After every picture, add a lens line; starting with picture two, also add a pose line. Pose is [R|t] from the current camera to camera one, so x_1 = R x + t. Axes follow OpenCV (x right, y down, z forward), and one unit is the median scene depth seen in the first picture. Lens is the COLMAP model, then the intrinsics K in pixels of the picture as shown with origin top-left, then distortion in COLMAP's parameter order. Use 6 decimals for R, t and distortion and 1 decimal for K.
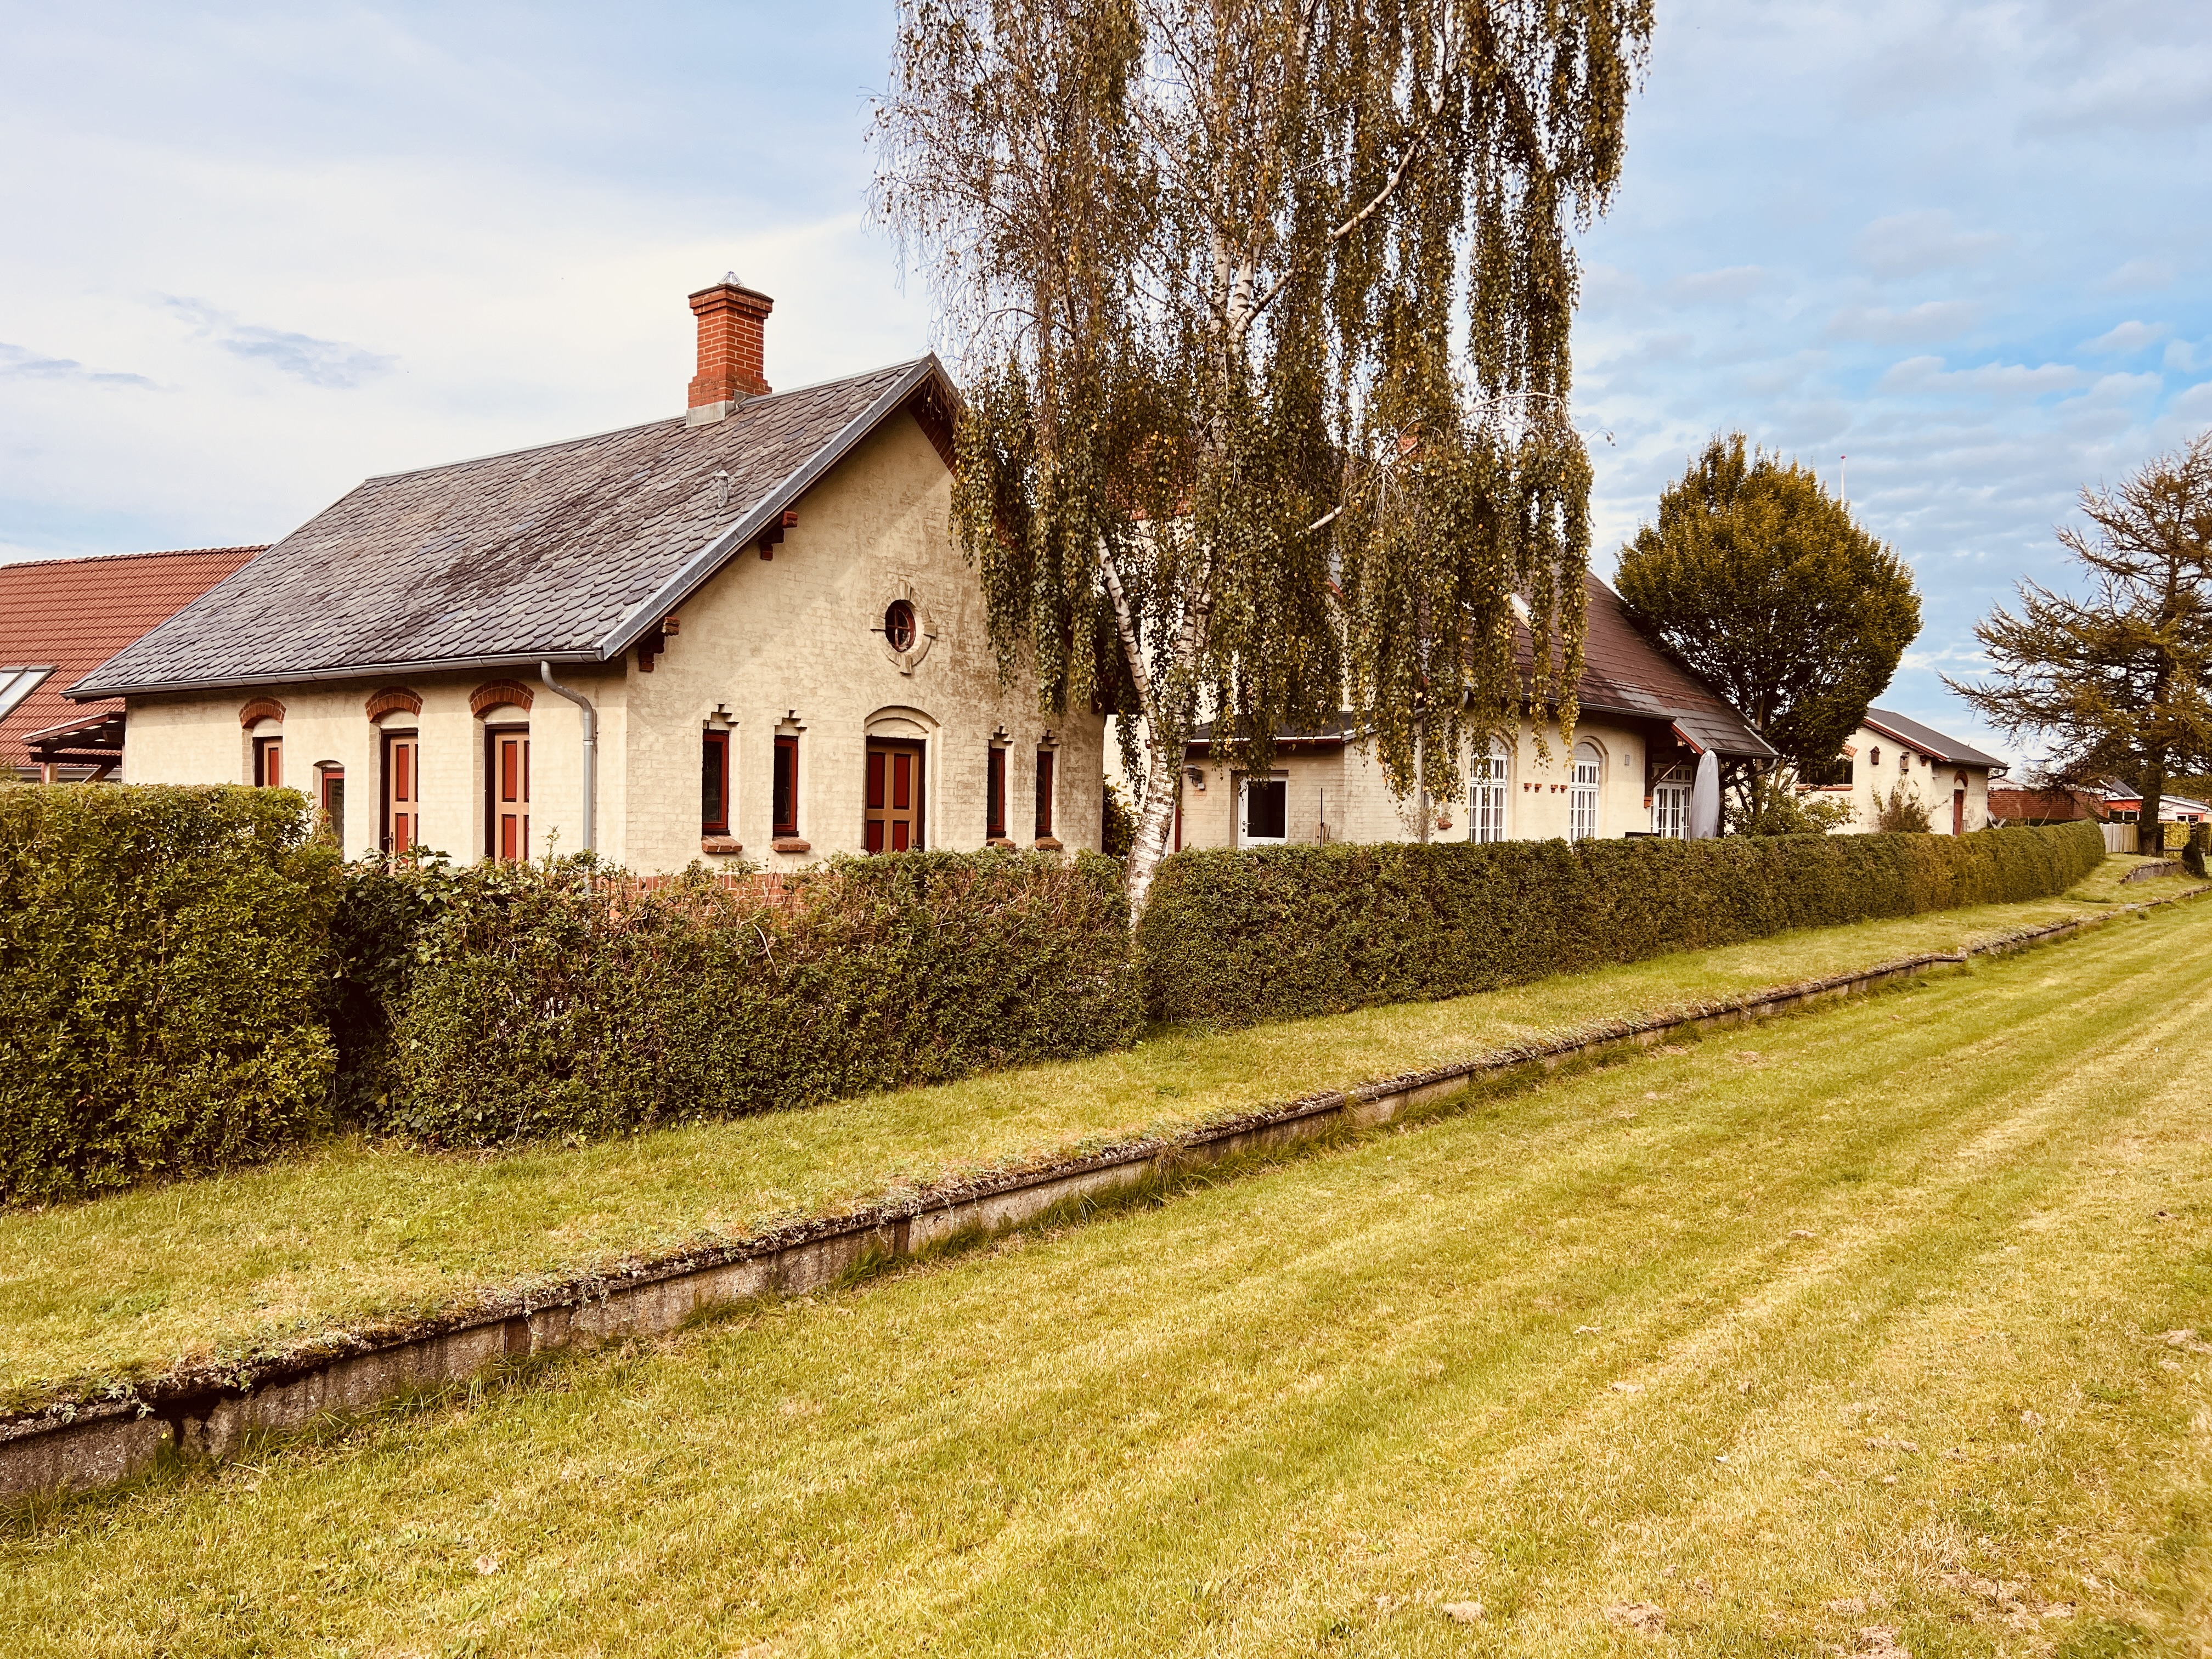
lens RADIAL K [[1665.2, 0, 1087.8], [0, 1665.2, 844.3], [0, 0, 1]] dist [0.069979, -0.079201]
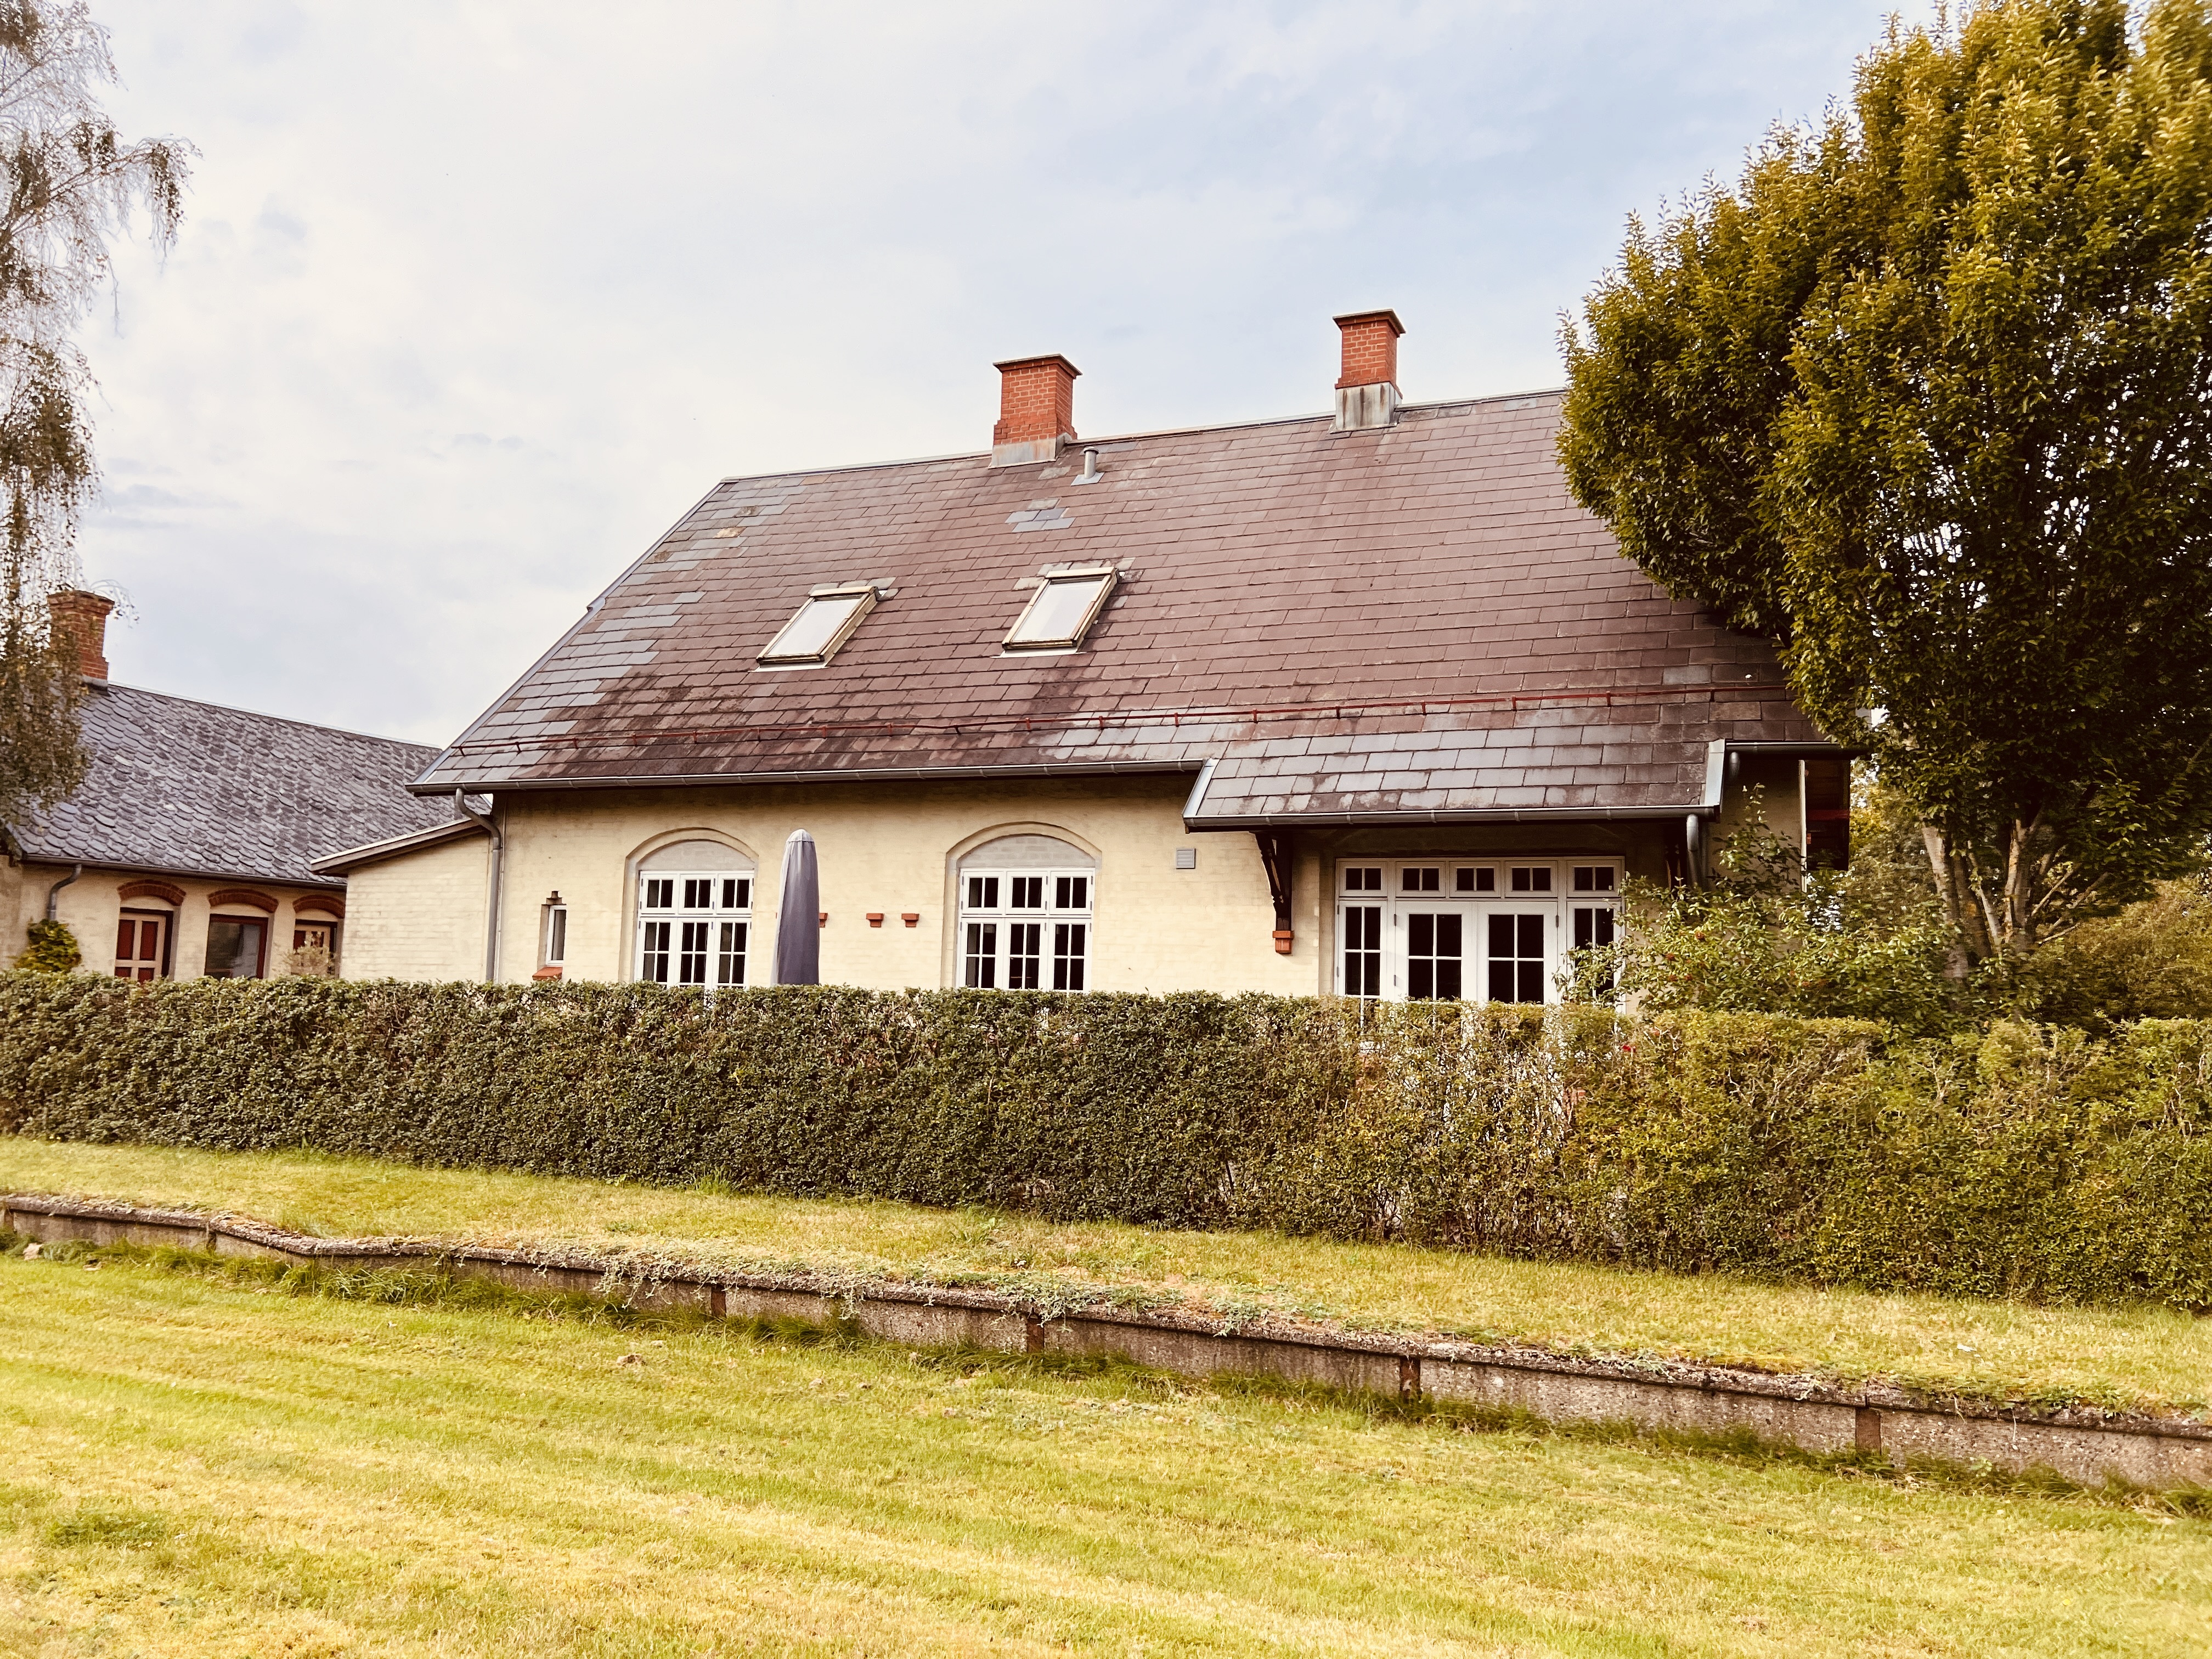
lens RADIAL K [[1665.2, 0, 1116.8], [0, 1665.2, 850.3], [0, 0, 1]] dist [0.069979, -0.079201]
pose [[0.285014, -0.098221, -0.953478, 1.500041], [-0.044353, 0.992319, -0.115480, 0.010180], [0.957497, 0.075203, 0.278468, 1.604756]]
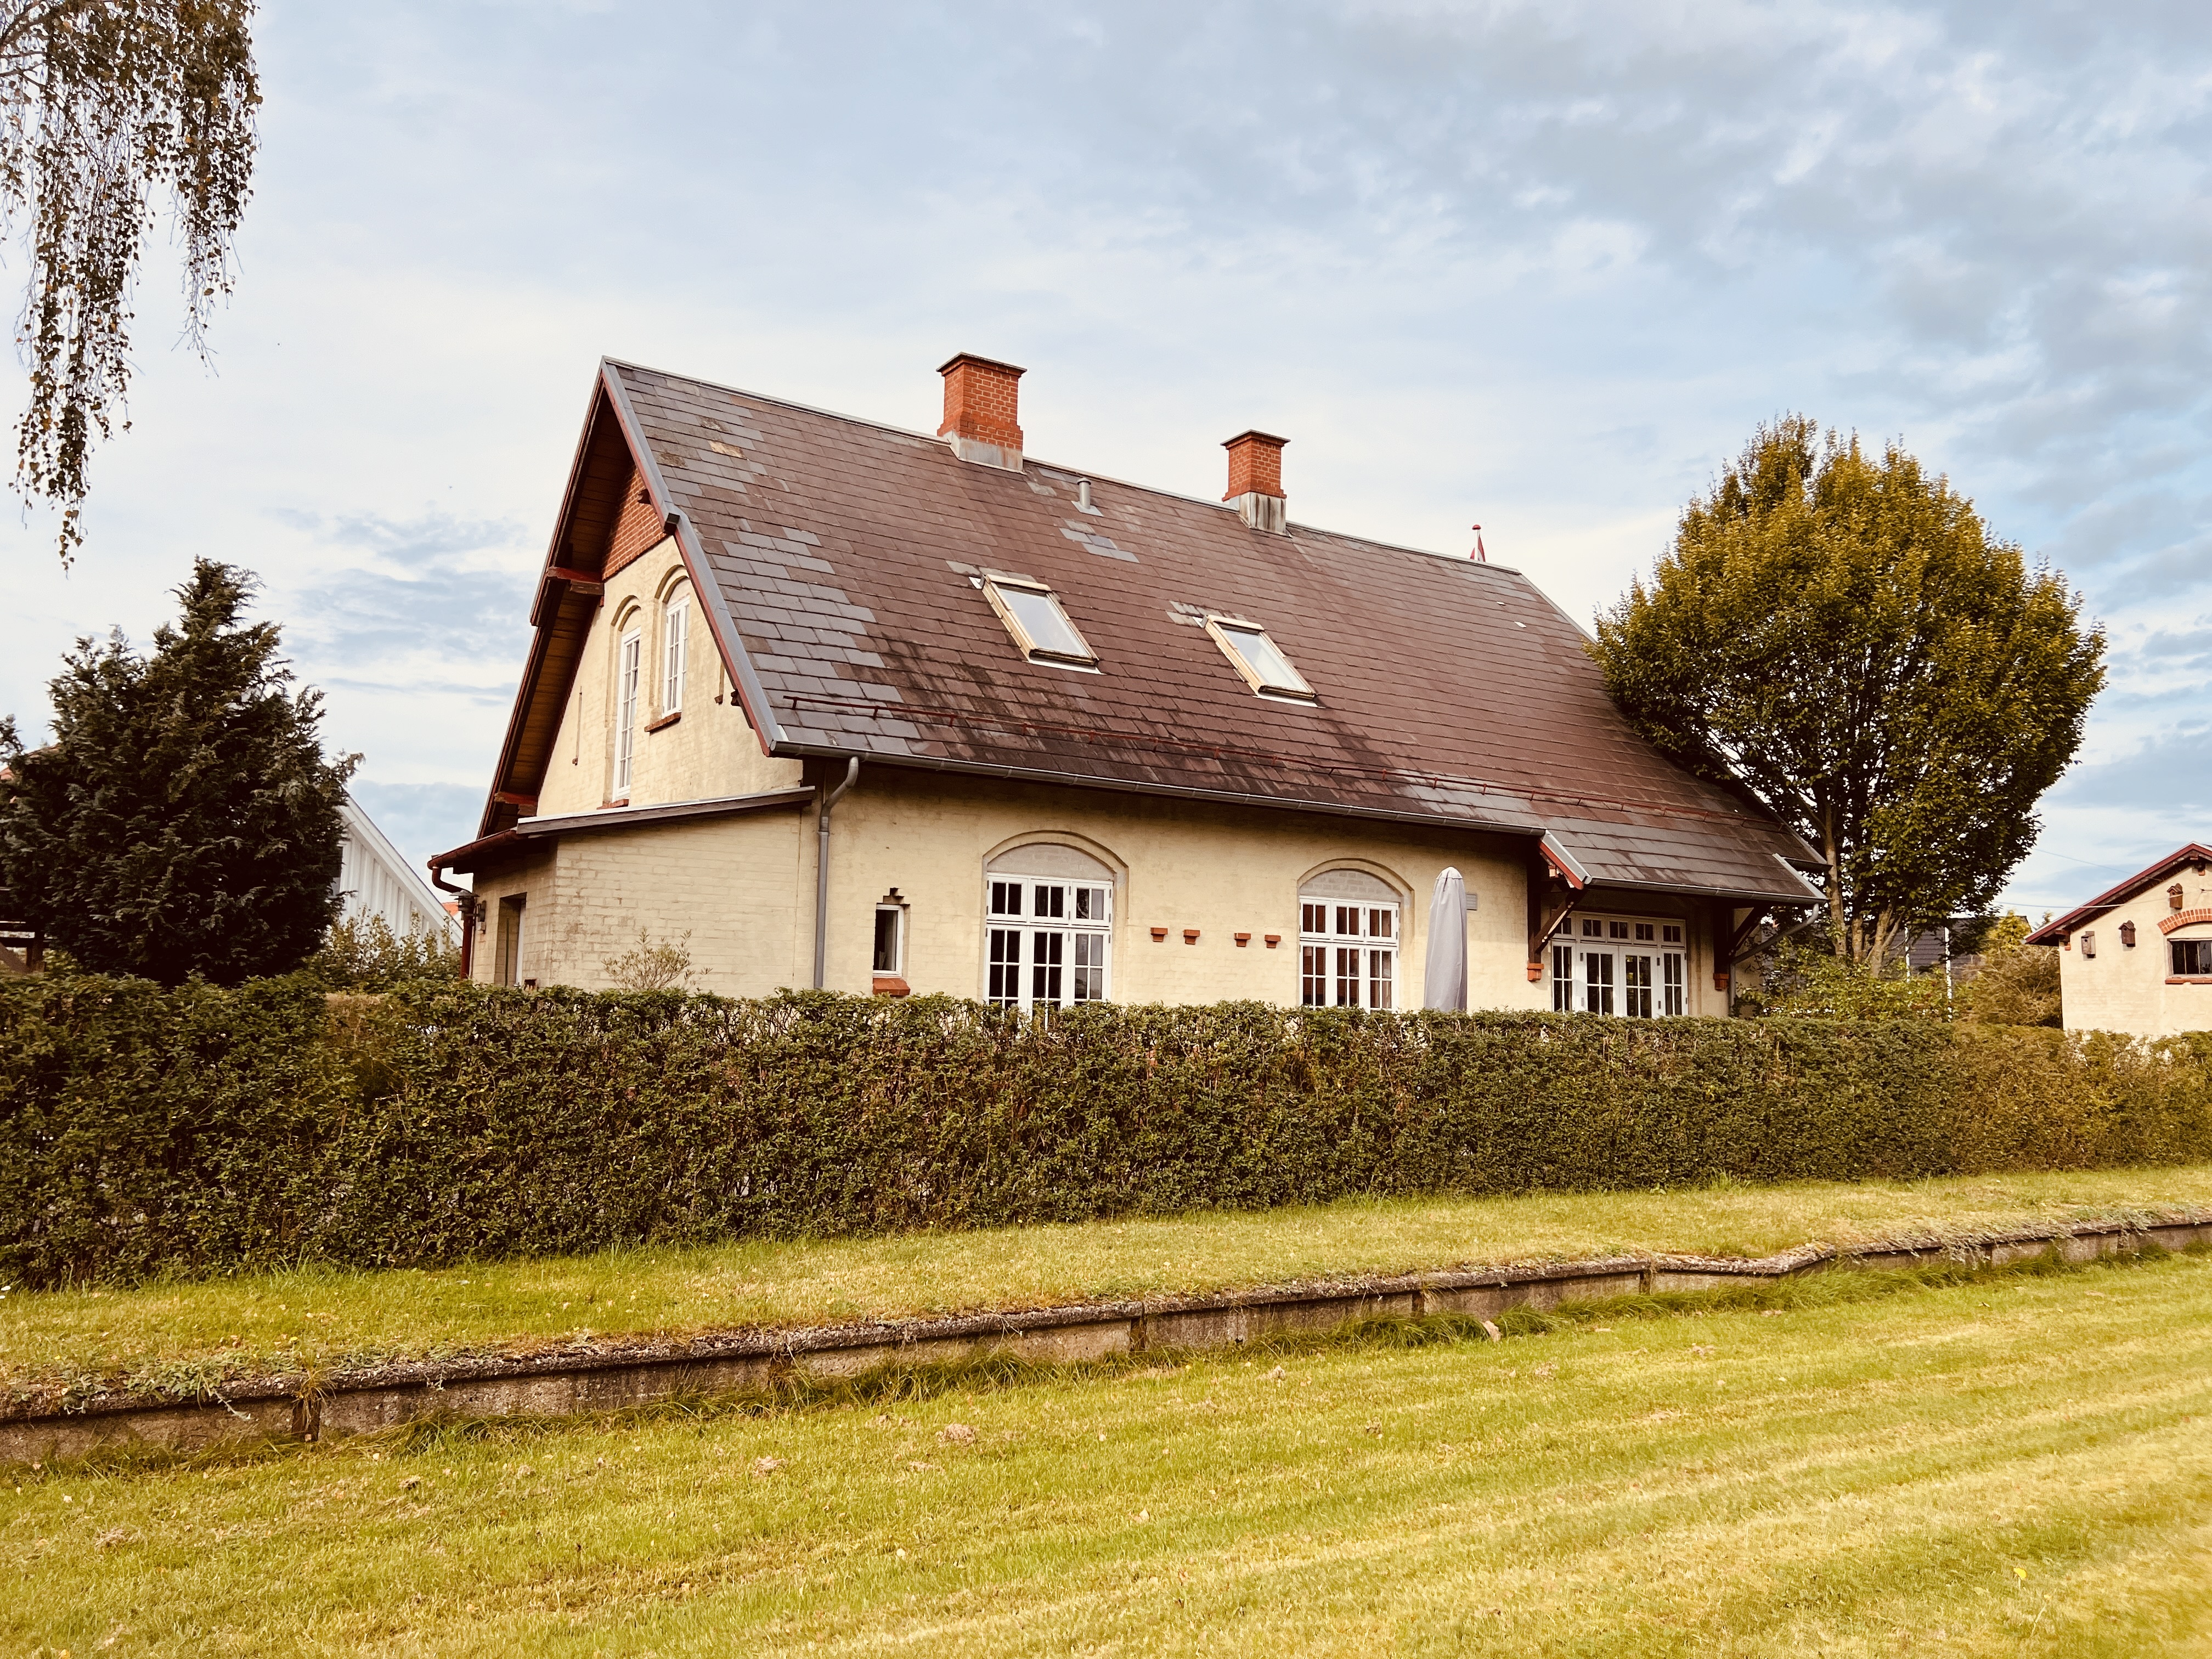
lens RADIAL K [[1665.2, 0, 1107.2], [0, 1665.2, 820.0], [0, 0, 1]] dist [0.069979, -0.079201]
pose [[0.949281, -0.033529, -0.312638, 0.738507], [-0.013104, 0.989216, -0.145876, 0.021615], [0.314157, 0.142574, 0.938604, 0.721711]]
